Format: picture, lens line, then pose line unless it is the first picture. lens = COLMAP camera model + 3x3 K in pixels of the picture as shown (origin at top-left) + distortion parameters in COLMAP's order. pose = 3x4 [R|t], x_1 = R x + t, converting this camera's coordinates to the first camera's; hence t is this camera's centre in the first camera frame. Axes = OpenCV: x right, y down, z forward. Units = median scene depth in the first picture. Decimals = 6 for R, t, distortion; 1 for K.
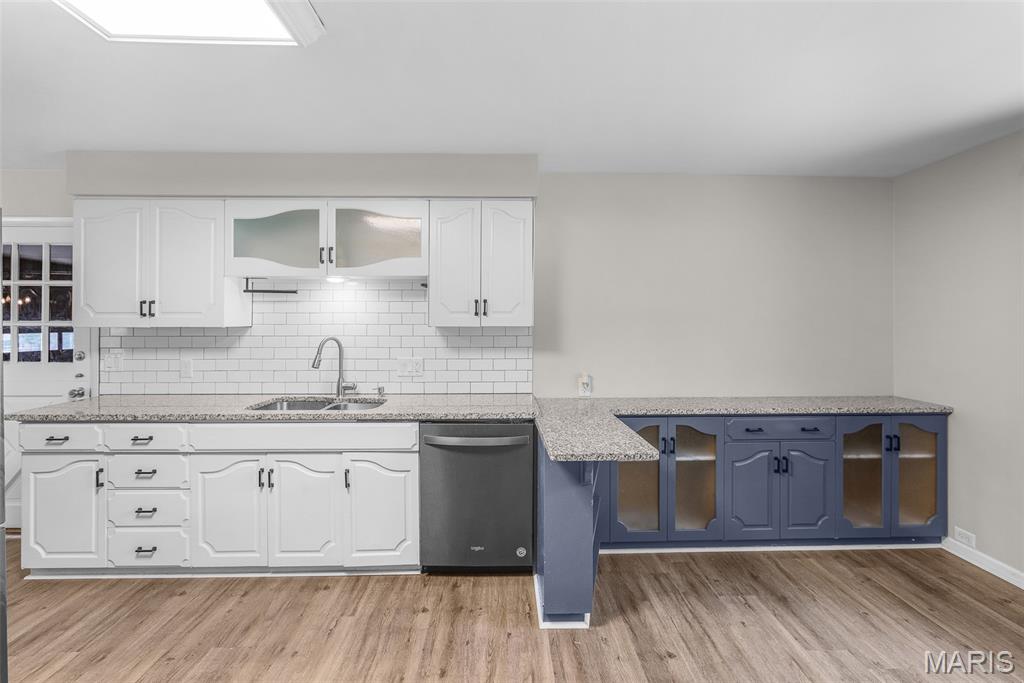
lens RADIAL K [[465.8, 0, 517.3], [0, 465.8, 319.2], [0, 0, 1]] dist [-0.019533, 0.009467]
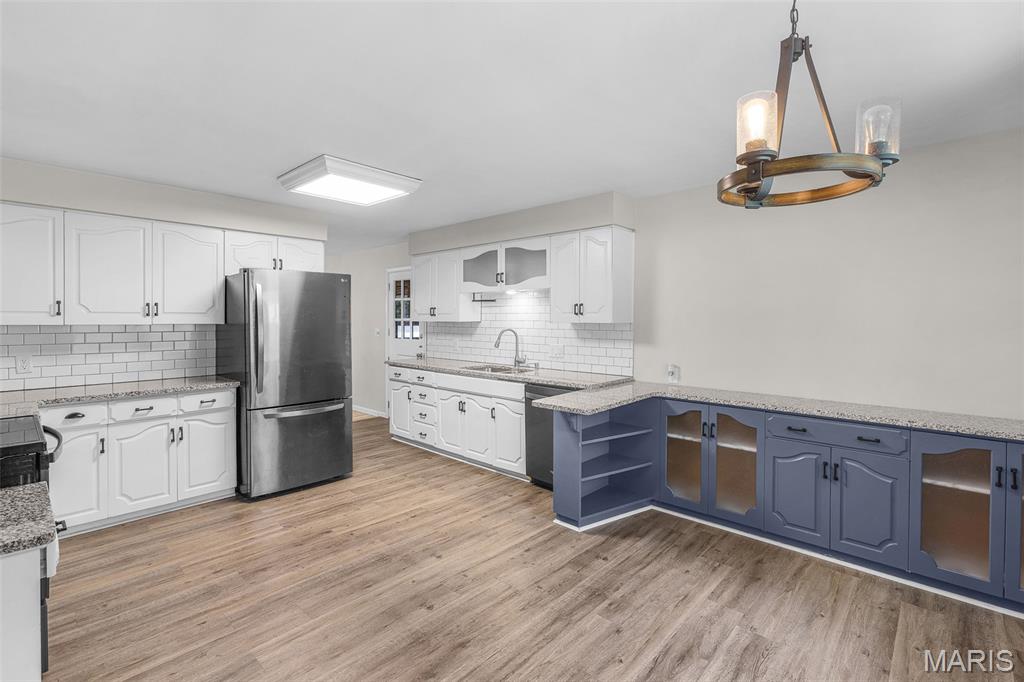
lens RADIAL K [[465.8, 0, 517.3], [0, 465.8, 318.7], [0, 0, 1]] dist [-0.019533, 0.009467]
pose [[0.718958, 0.002902, -0.695047, 0.781368], [0.000251, 0.999990, 0.004436, -0.003126], [0.695053, -0.003364, 0.718950, -0.132271]]
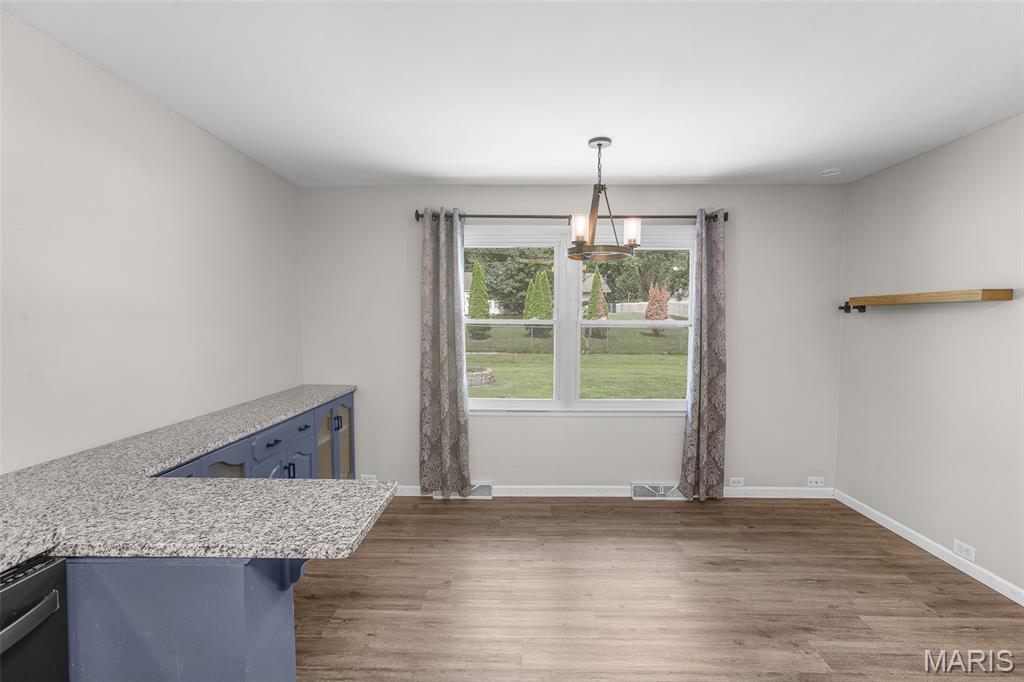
lens RADIAL K [[459.2, 0, 512.0], [0, 459.2, 341.0], [0, 0, 1]] dist [-0.024525, 0.016335]
pose [[0.047349, -0.046845, 0.997779, -0.319199], [-0.009446, 0.998834, 0.047342, 0.002049], [-0.998834, -0.011666, 0.046851, 0.519647]]
